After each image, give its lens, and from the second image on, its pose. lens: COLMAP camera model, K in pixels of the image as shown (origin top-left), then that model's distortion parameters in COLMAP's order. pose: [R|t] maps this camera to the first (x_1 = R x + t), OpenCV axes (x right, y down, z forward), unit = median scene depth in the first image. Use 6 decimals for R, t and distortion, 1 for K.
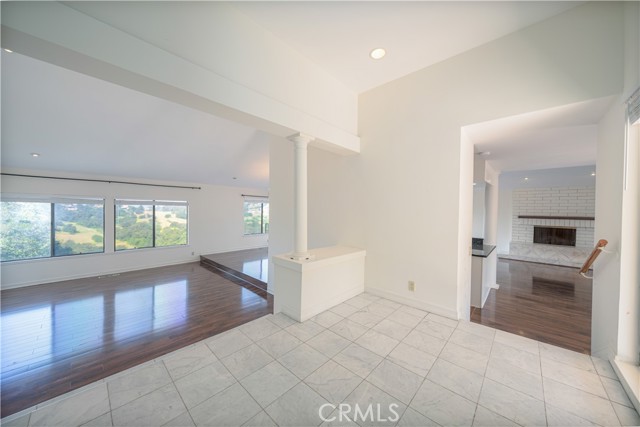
lens RADIAL K [[220.2, 0, 320.1], [0, 220.2, 213.8], [0, 0, 1]] dist [-0.000412, -0.000027]
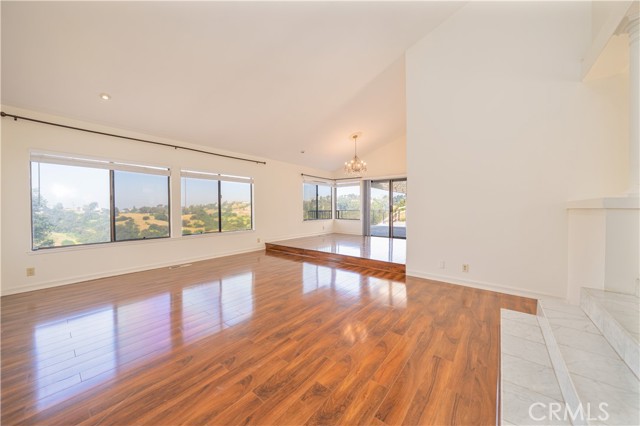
lens RADIAL K [[220.2, 0, 320.0], [0, 220.2, 214.7], [0, 0, 1]] dist [-0.000412, -0.000027]
pose [[0.997552, -0.022023, 0.066374, -0.477962], [0.021351, 0.999713, 0.010820, 0.093495], [-0.066593, -0.009376, 0.997736, 0.173541]]
